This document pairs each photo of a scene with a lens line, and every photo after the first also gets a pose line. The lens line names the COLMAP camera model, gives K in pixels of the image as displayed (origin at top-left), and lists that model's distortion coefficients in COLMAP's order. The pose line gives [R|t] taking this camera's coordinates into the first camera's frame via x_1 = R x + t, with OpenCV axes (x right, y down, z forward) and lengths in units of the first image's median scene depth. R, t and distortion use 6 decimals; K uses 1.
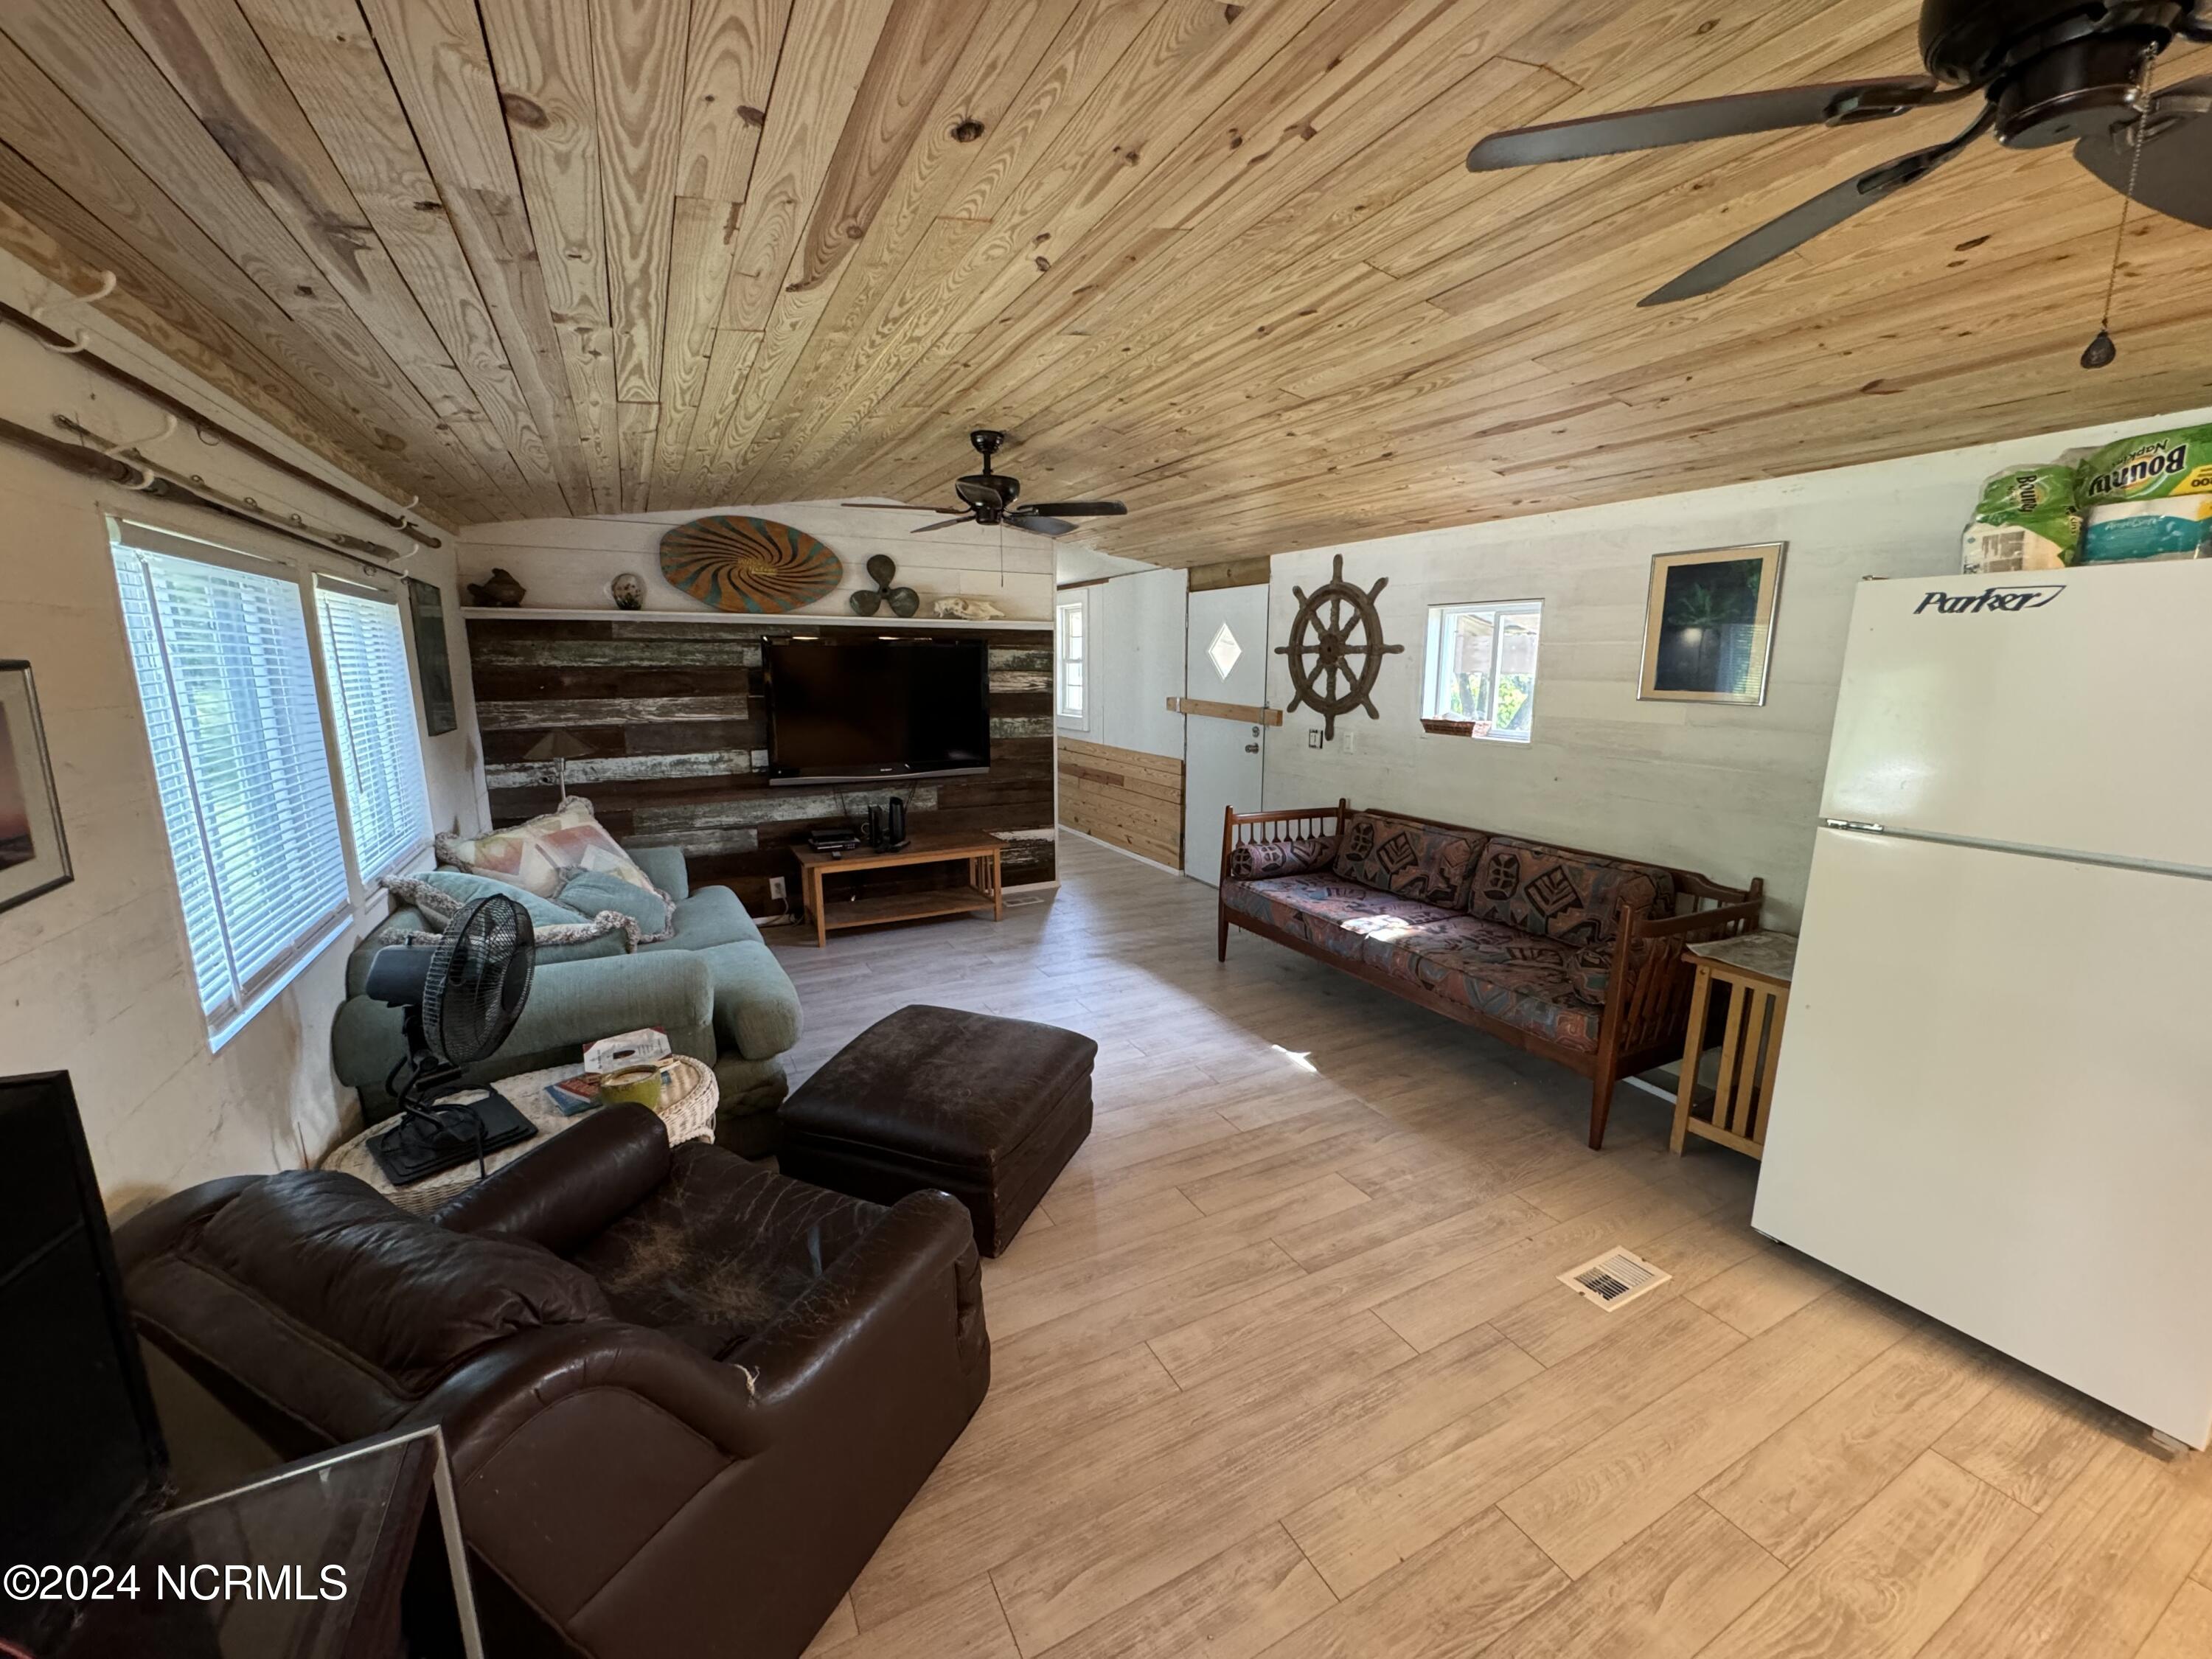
lens RADIAL K [[890.8, 0, 1110.0], [0, 890.8, 835.7], [0, 0, 1]] dist [-0.001280, -0.000106]
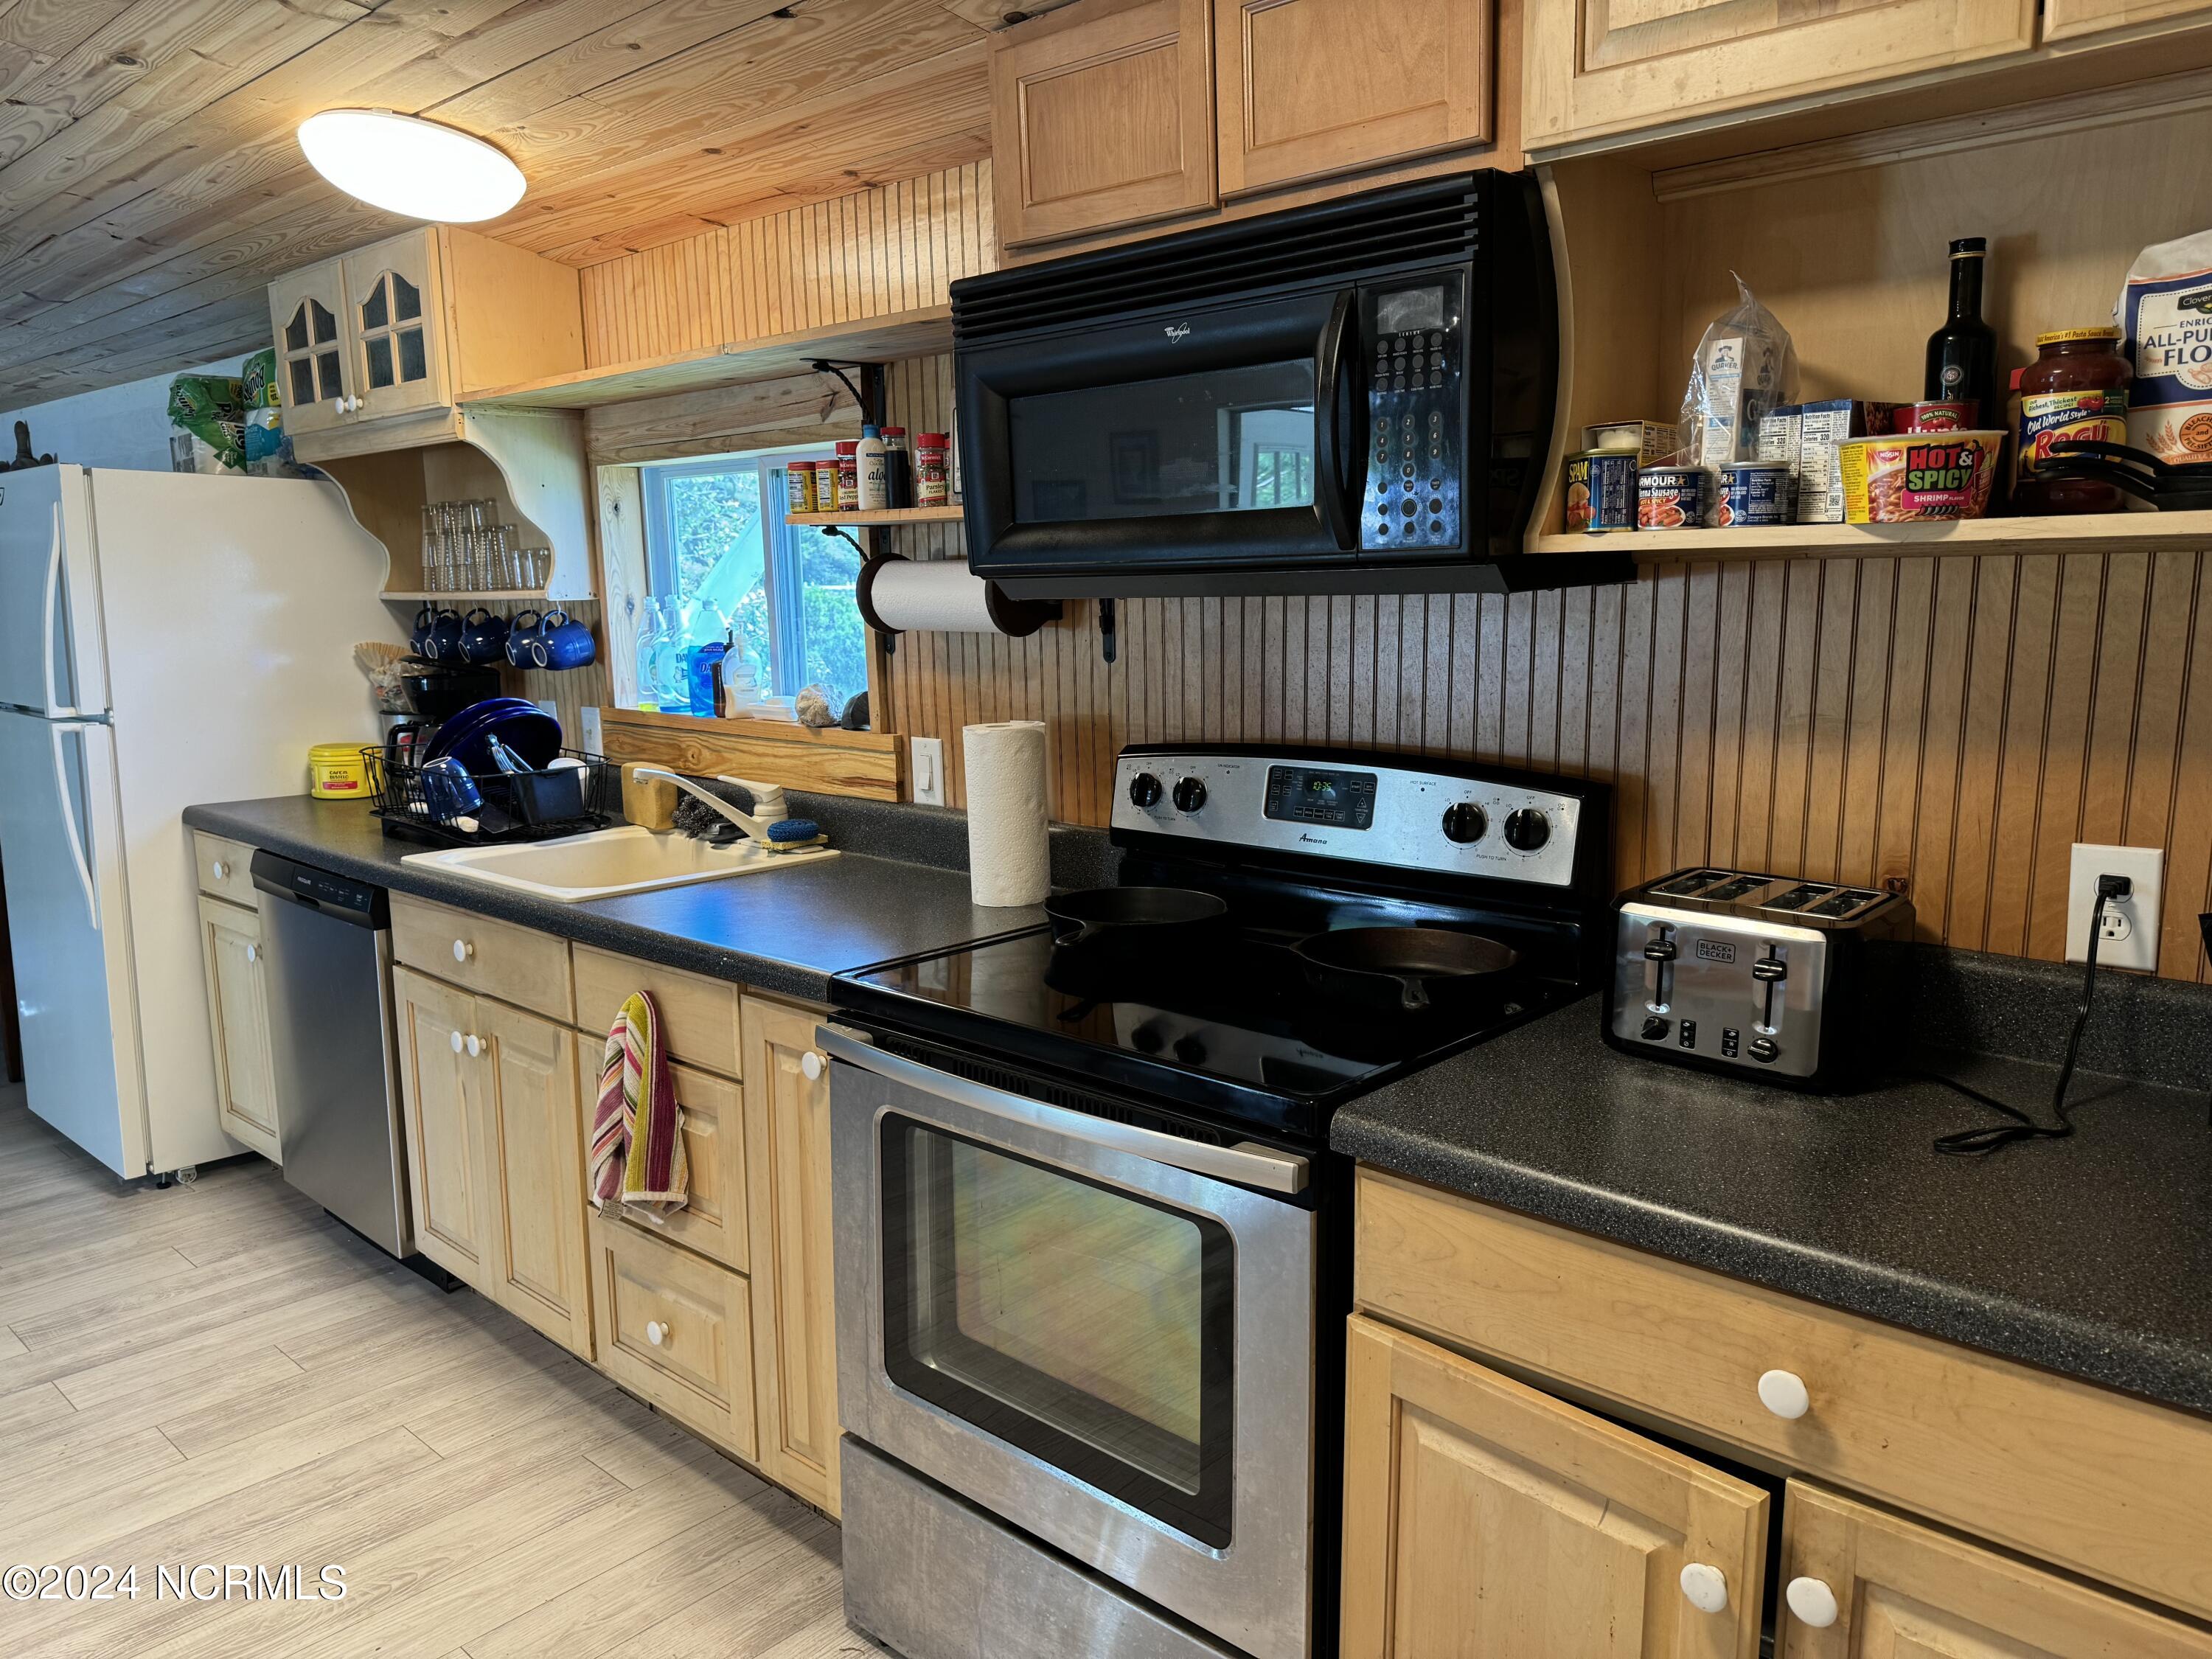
lens RADIAL K [[1569.5, 0, 1092.8], [0, 1569.5, 817.8], [0, 0, 1]] dist [0.037259, -0.041093]
pose [[0.938994, -0.058844, 0.338862, 0.958624], [0.073630, 0.996806, -0.030933, 0.190003], [-0.335959, 0.053997, 0.940328, -0.823961]]
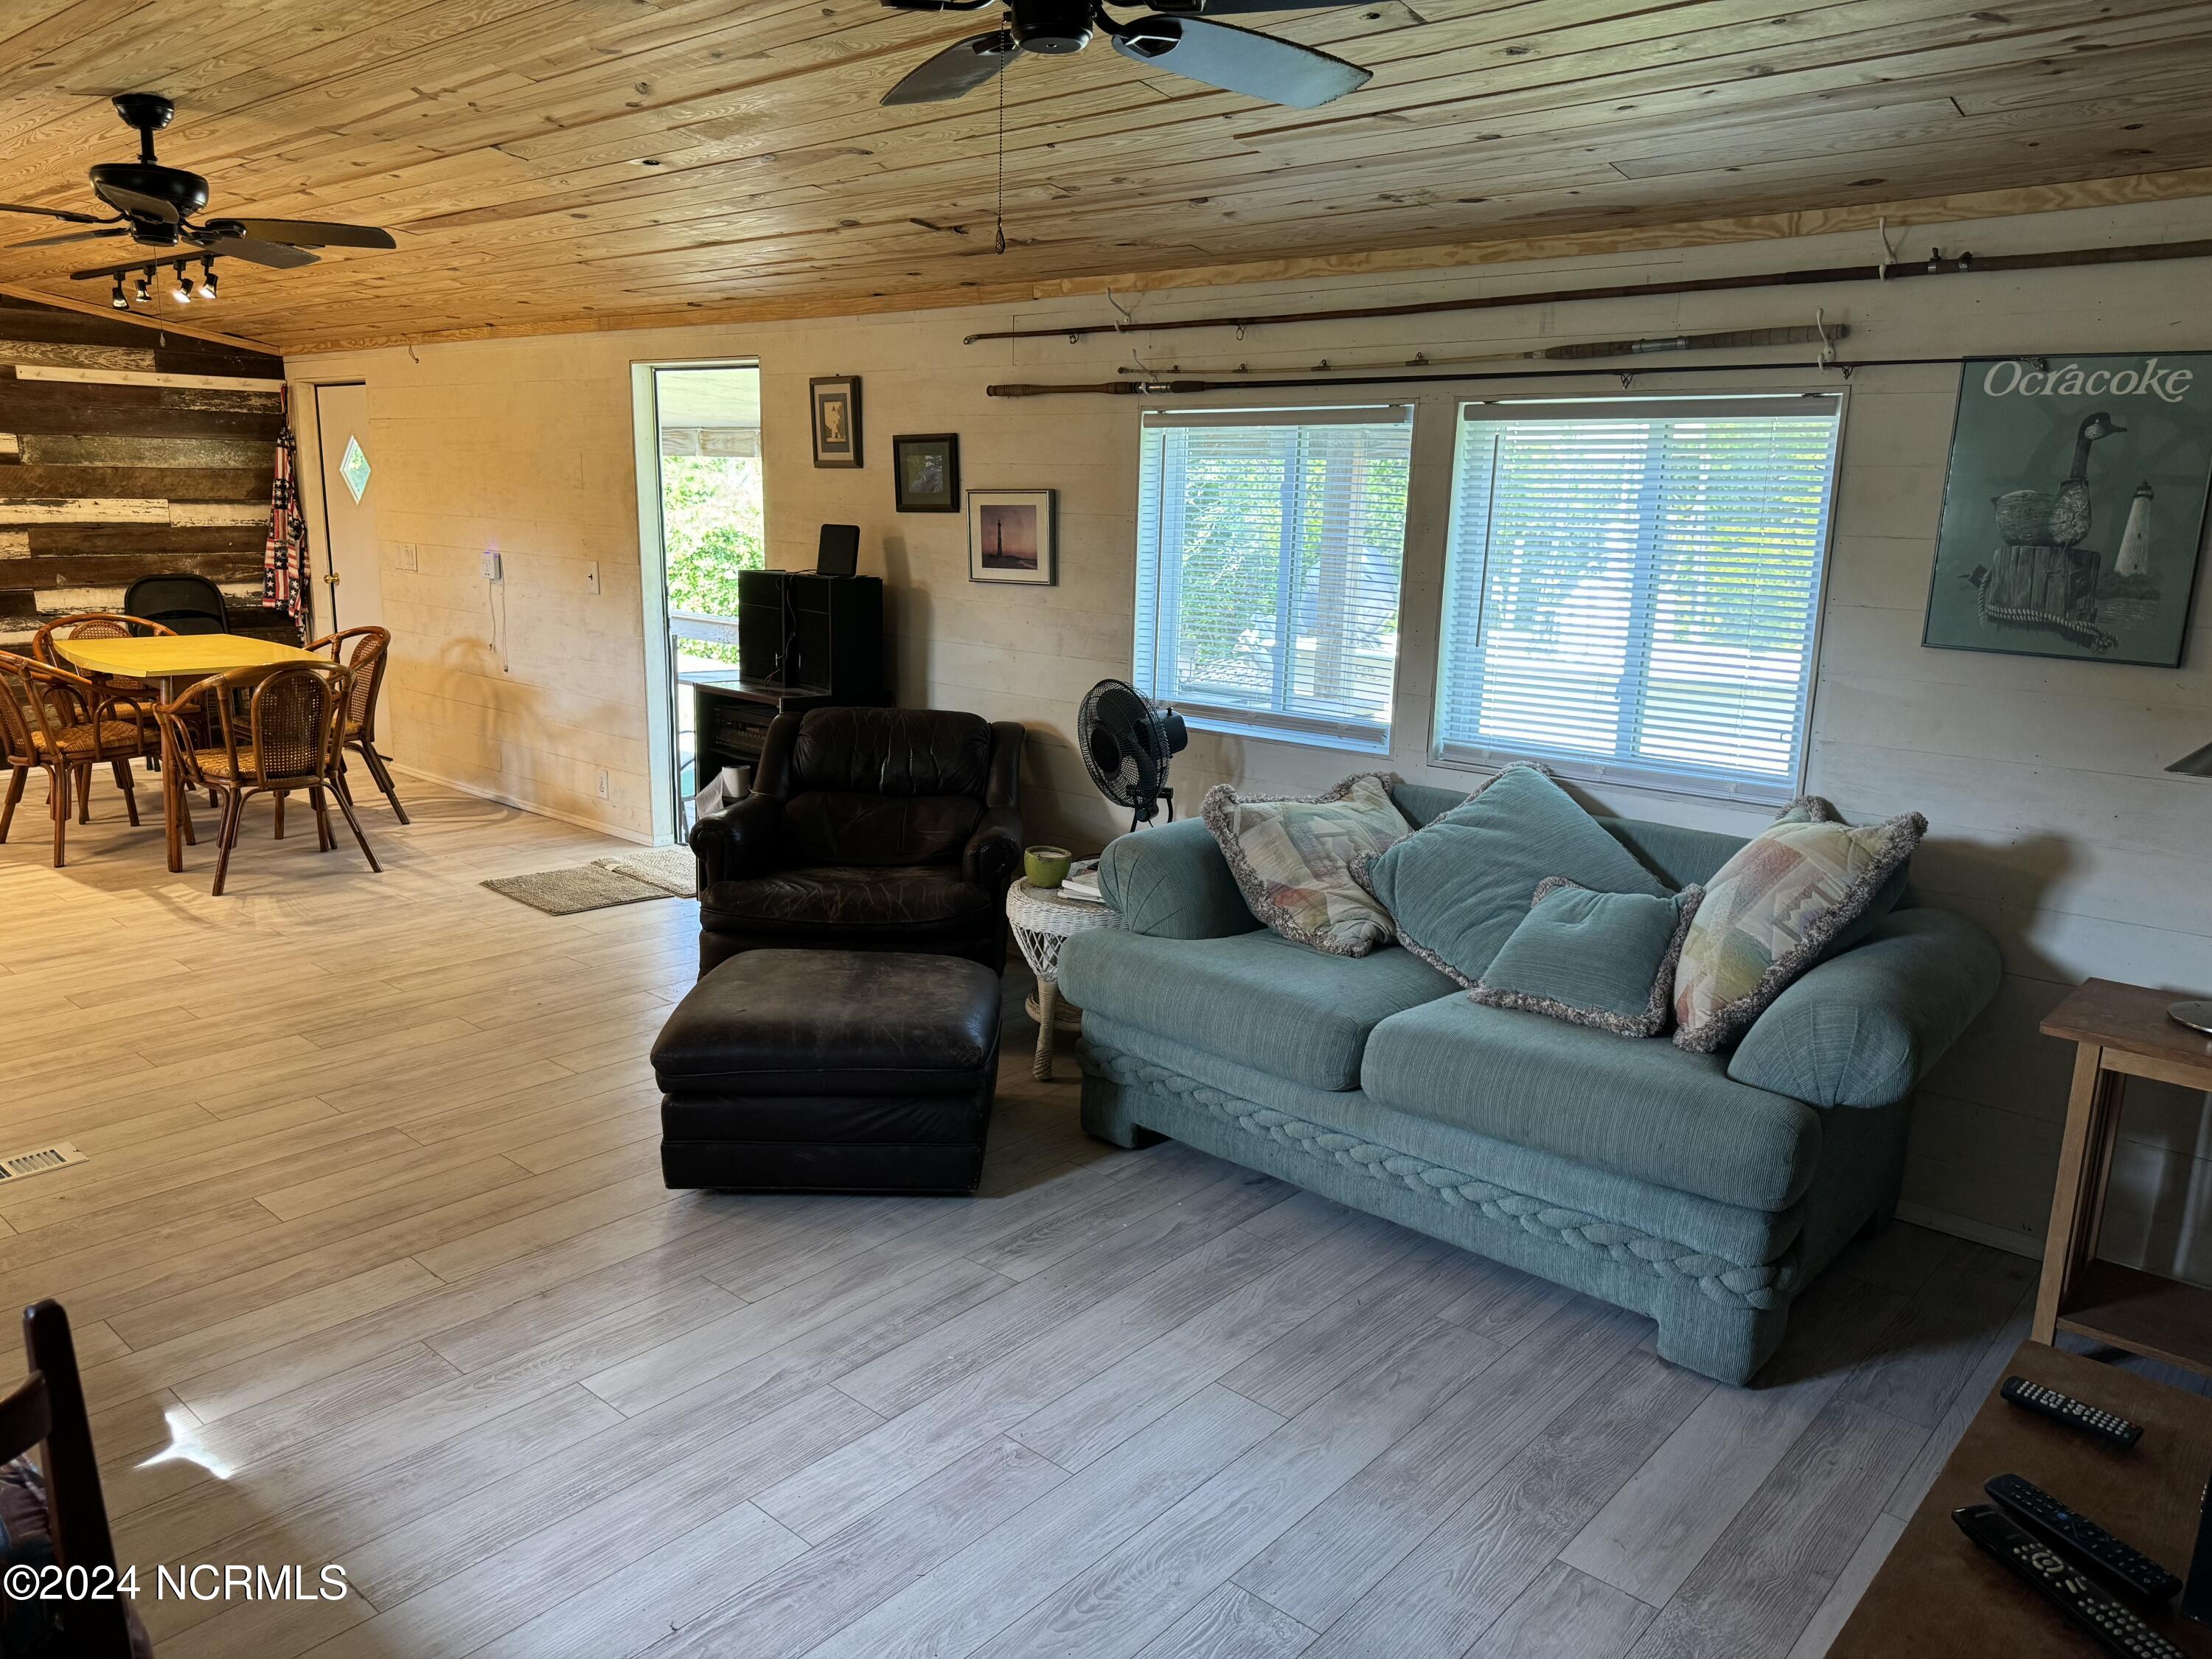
lens RADIAL K [[1569.5, 0, 1097.1], [0, 1569.5, 823.0], [0, 0, 1]] dist [0.037259, -0.041093]
pose [[-0.937865, 0.053669, -0.342825, 0.059403], [-0.089926, 0.916622, 0.389509, -0.365059], [0.335145, 0.396136, -0.854842, 1.818820]]
